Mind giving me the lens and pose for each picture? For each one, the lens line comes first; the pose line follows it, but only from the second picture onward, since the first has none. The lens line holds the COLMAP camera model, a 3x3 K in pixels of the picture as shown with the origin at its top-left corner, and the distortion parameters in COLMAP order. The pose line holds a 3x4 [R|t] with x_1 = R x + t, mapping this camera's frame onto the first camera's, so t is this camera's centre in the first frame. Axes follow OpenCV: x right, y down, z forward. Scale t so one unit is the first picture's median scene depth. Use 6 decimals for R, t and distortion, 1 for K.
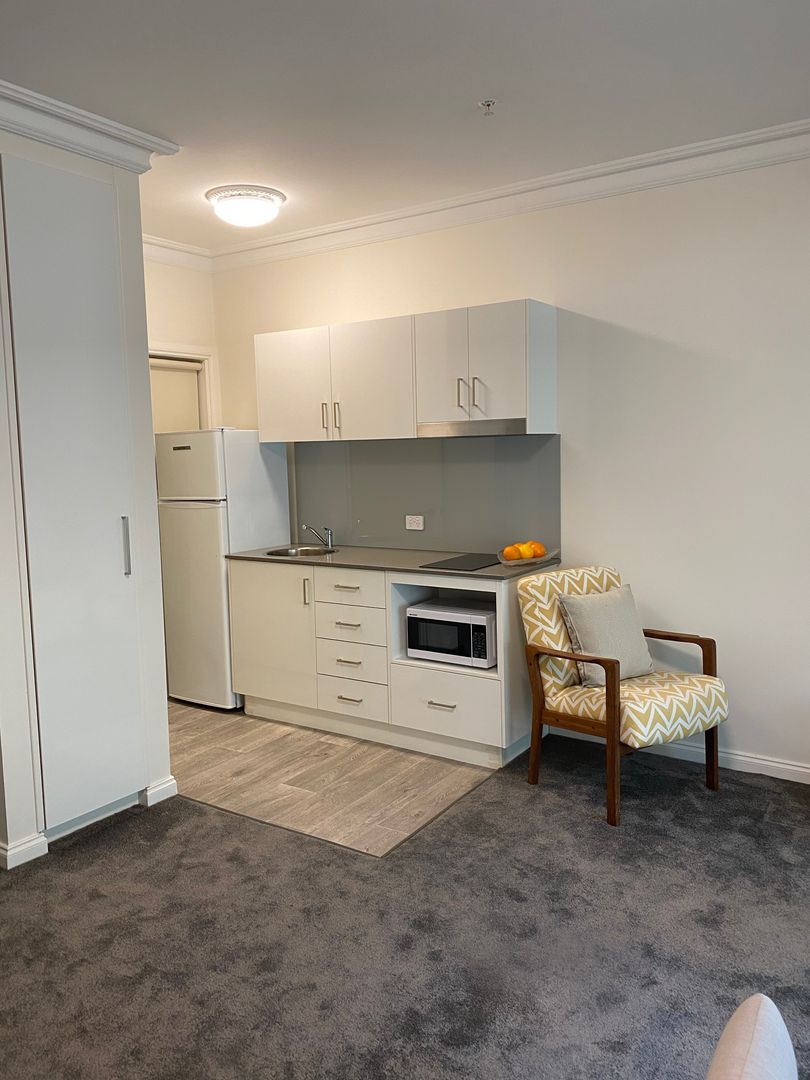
lens RADIAL K [[836.1, 0, 405.3], [0, 836.1, 534.6], [0, 0, 1]] dist [0.046773, -0.057482]
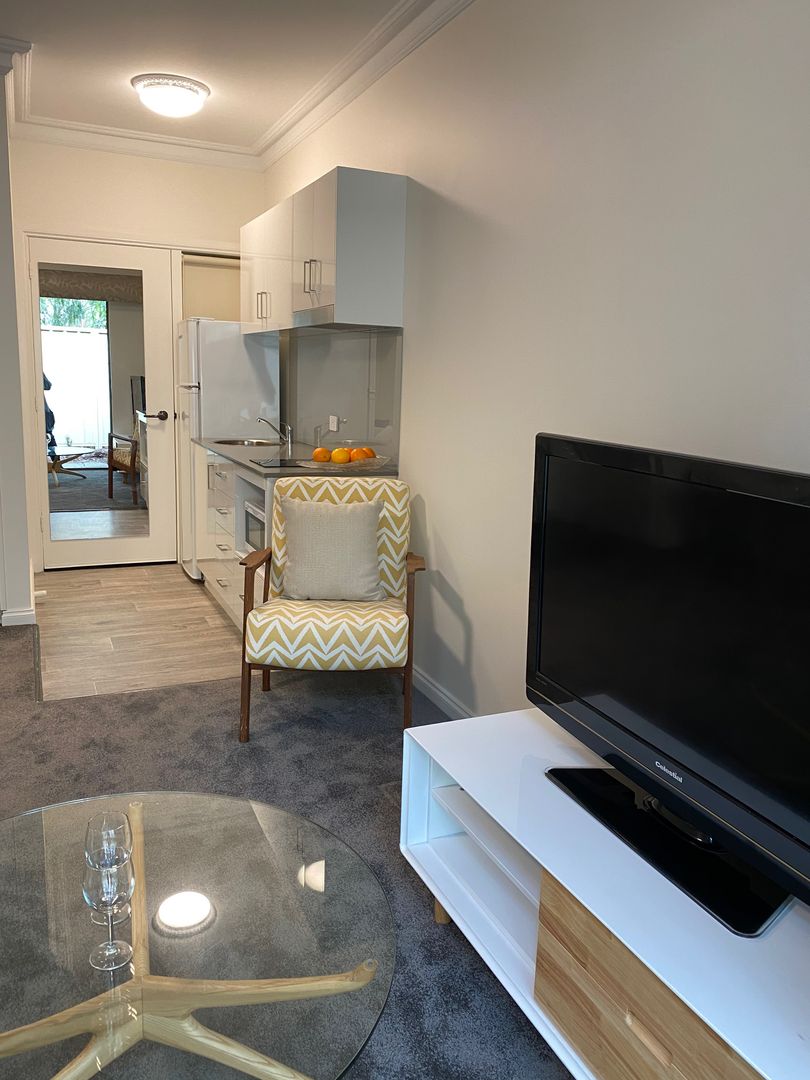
lens RADIAL K [[836.1, 0, 405.3], [0, 836.1, 534.6], [0, 0, 1]] dist [0.046773, -0.057482]
pose [[0.844562, 0.151947, -0.513447, 0.698148], [-0.110042, 0.987678, 0.111281, -0.003480], [0.524029, -0.037483, 0.850875, 0.255321]]
